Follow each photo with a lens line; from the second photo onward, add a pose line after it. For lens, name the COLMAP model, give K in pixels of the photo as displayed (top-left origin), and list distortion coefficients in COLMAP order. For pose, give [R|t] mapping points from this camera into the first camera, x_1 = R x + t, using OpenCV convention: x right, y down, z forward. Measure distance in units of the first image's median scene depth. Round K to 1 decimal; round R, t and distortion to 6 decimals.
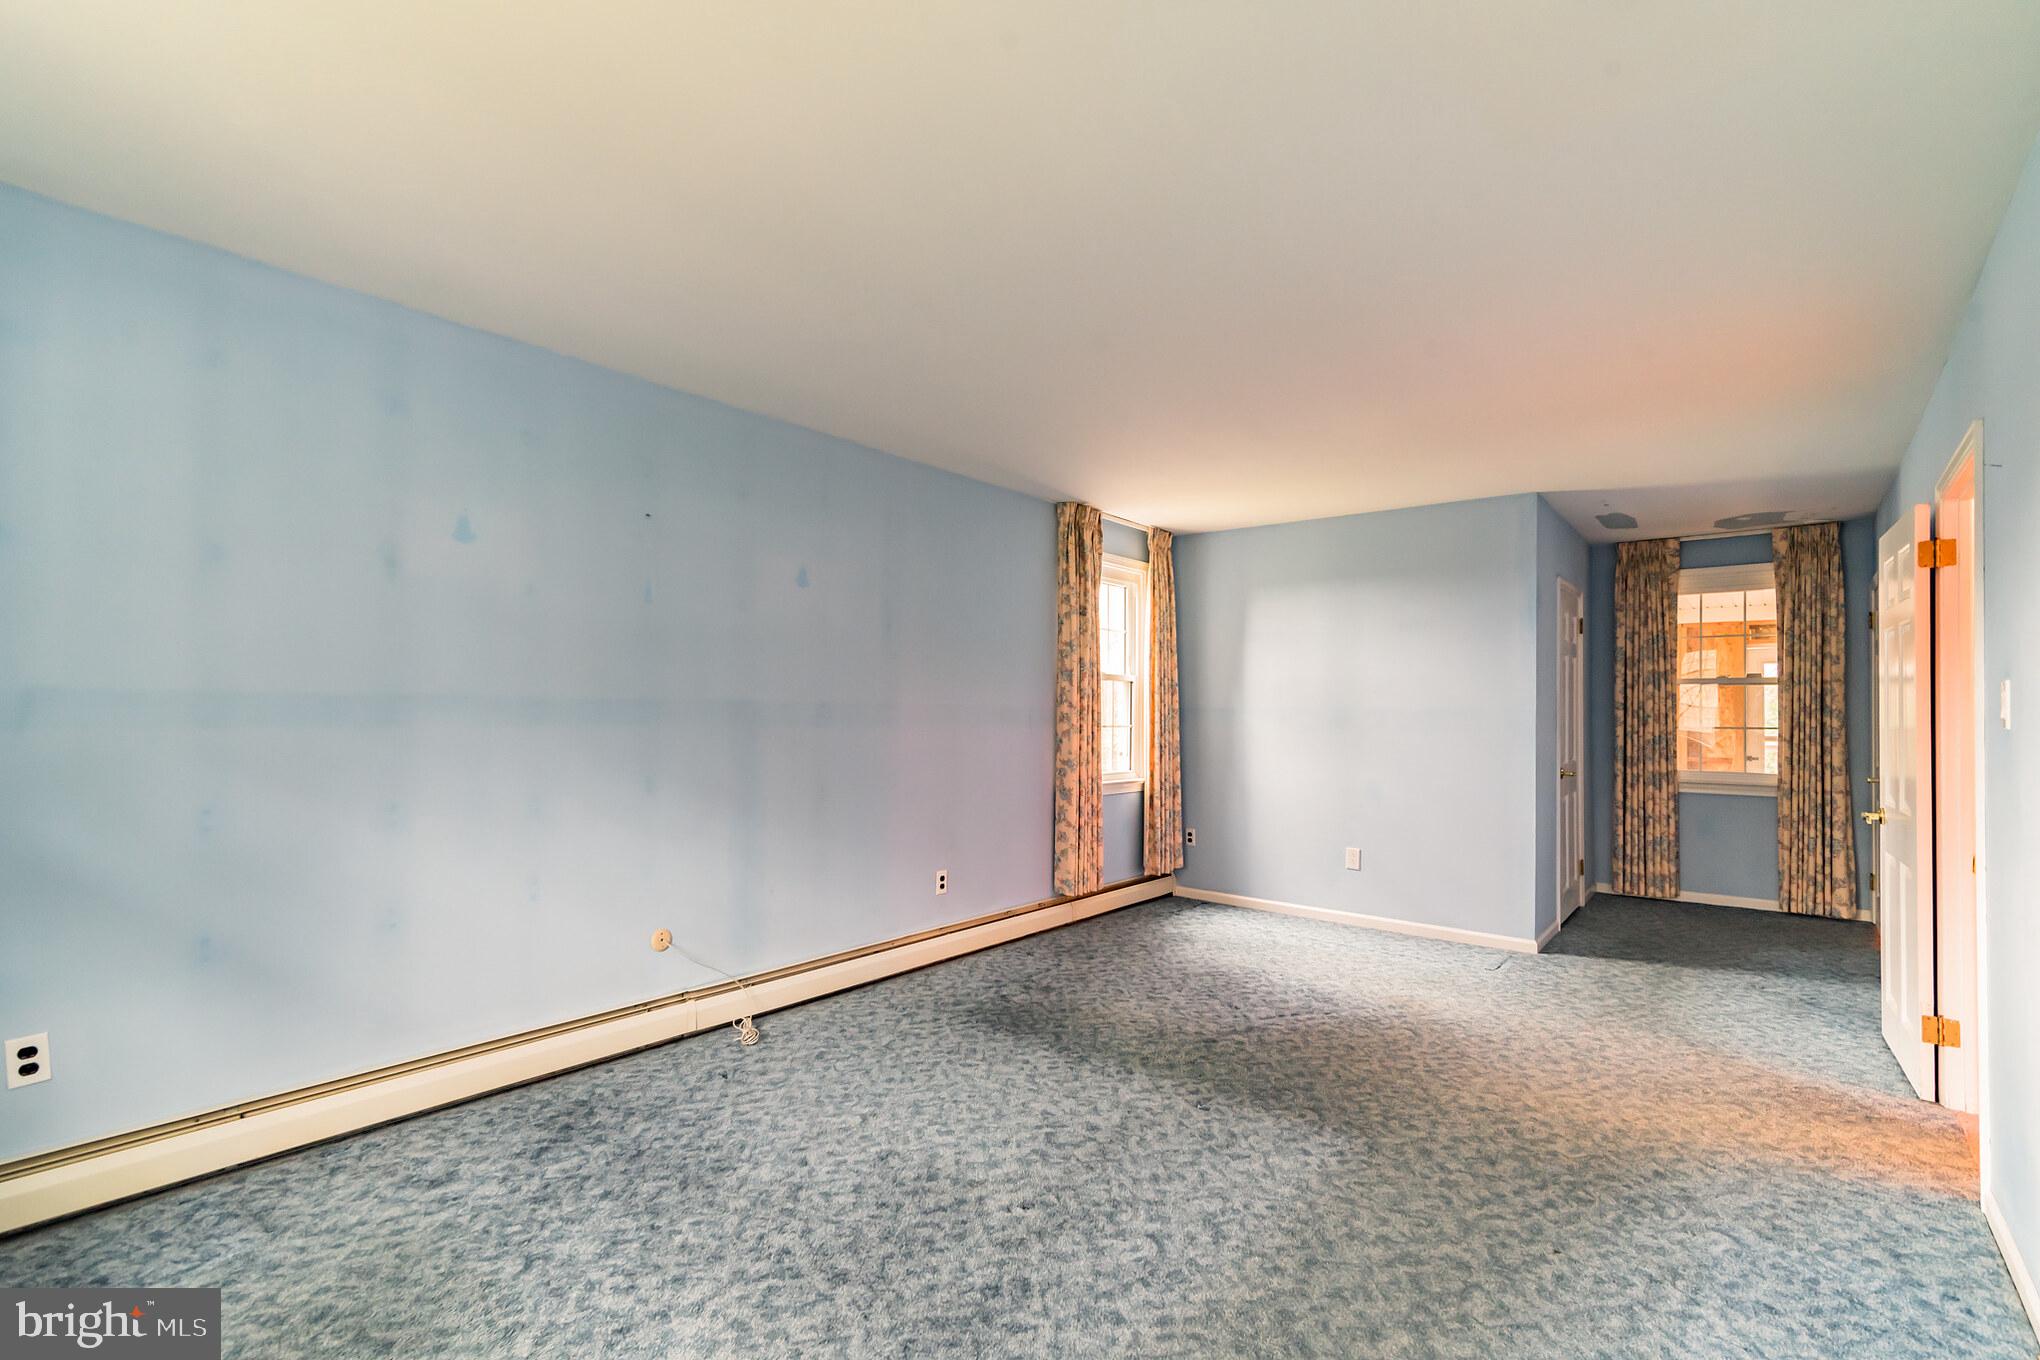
lens RADIAL K [[961.2, 0, 1024.3], [0, 961.2, 696.0], [0, 0, 1]] dist [0.014958, 0.000033]
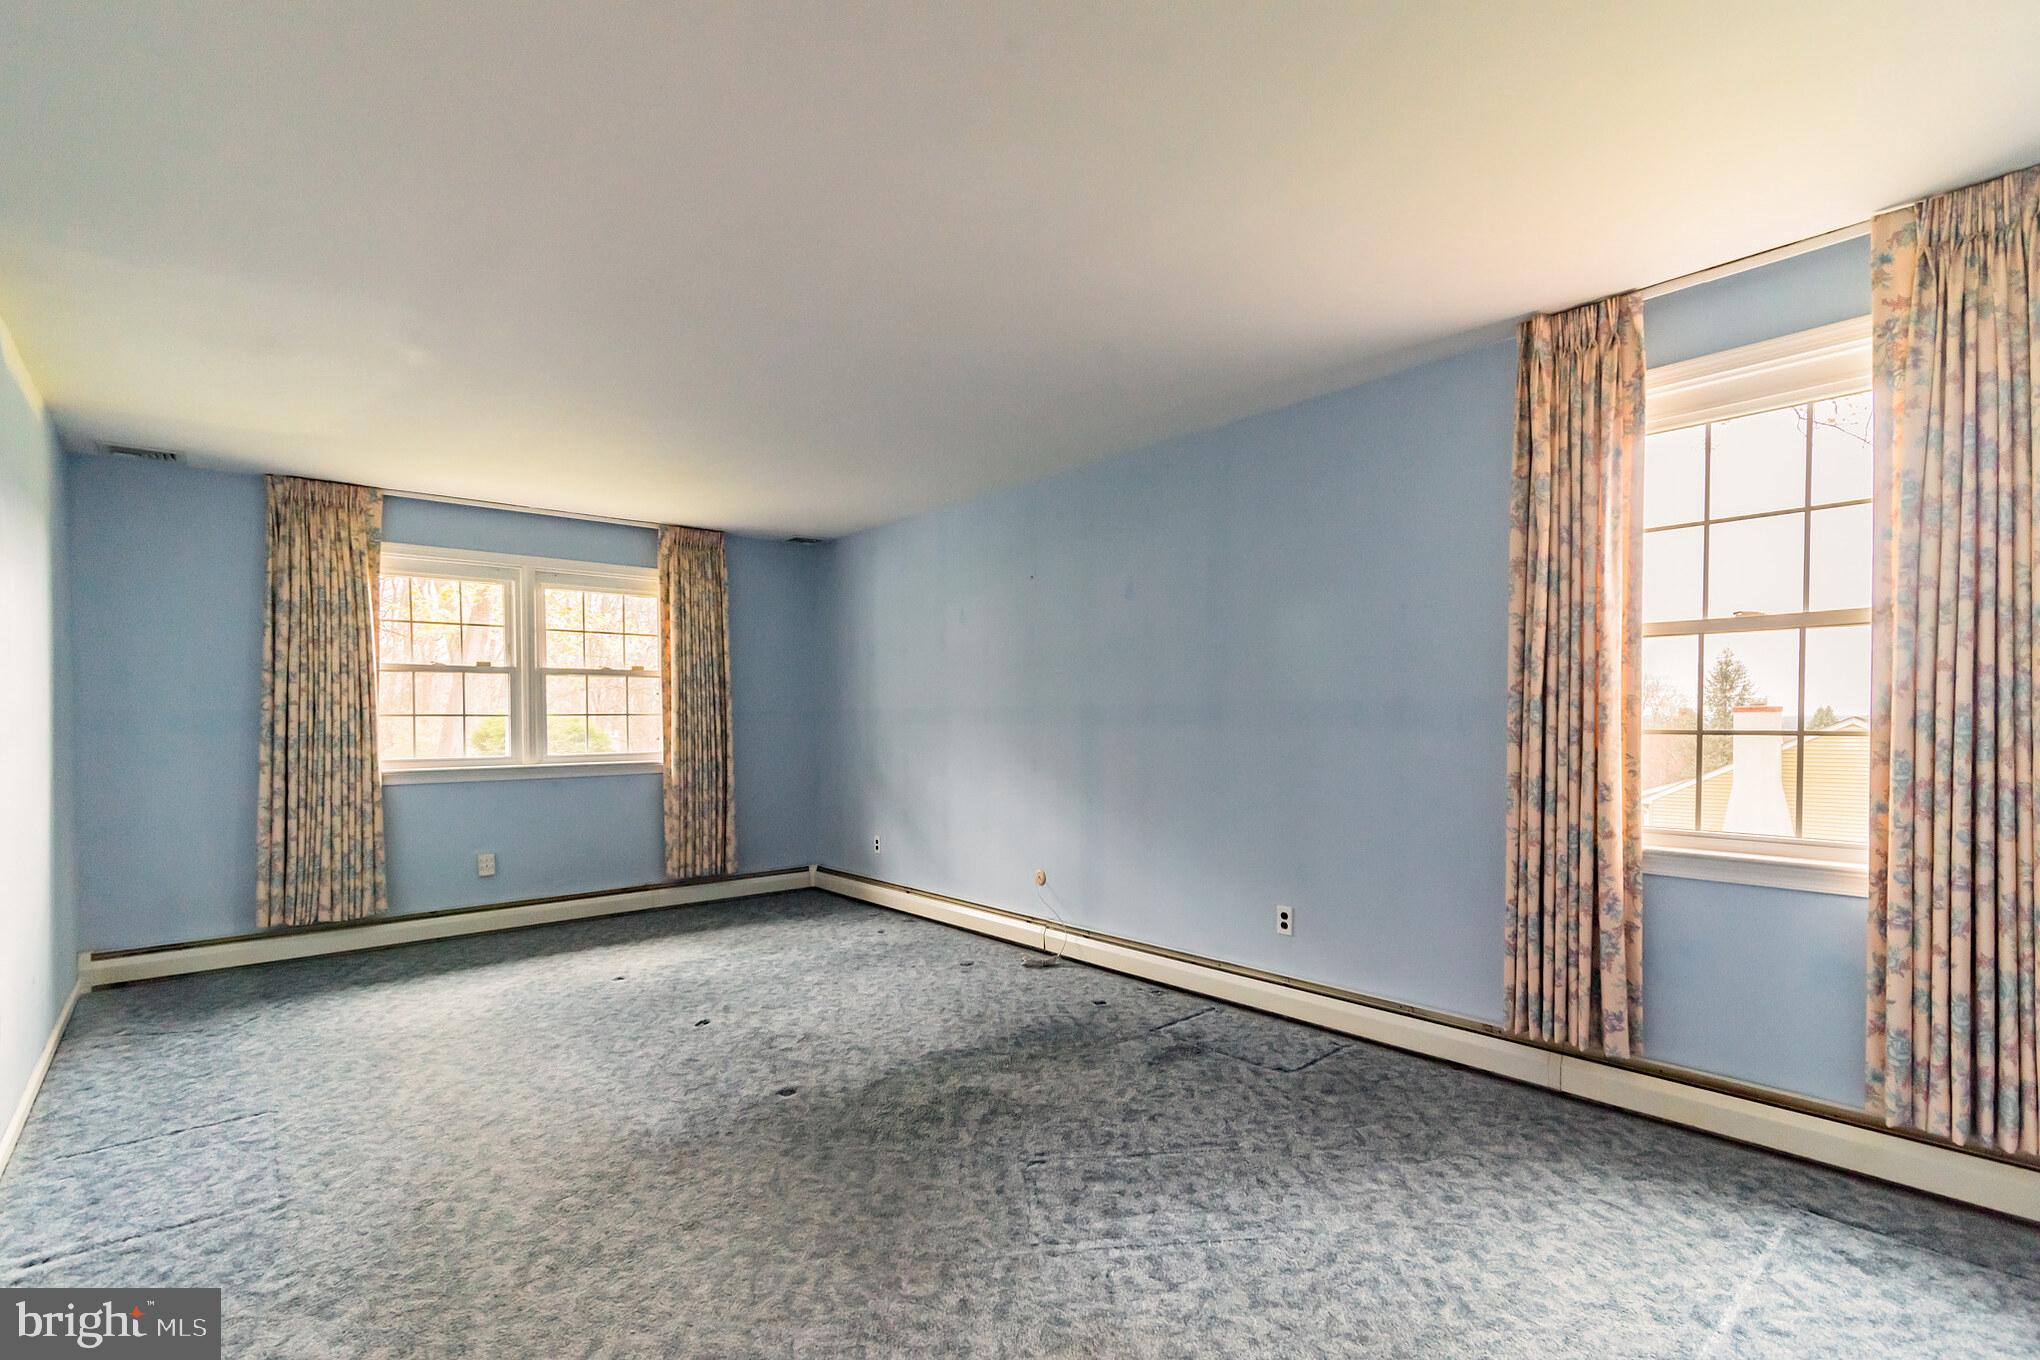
lens RADIAL K [[930.3, 0, 1015.0], [0, 930.3, 707.6], [0, 0, 1]] dist [0.013706, -0.000382]
pose [[-0.196898, -0.020458, -0.980210, 0.848410], [0.021245, 0.999458, -0.025127, 0.035526], [0.980194, -0.025772, -0.196357, 1.091924]]
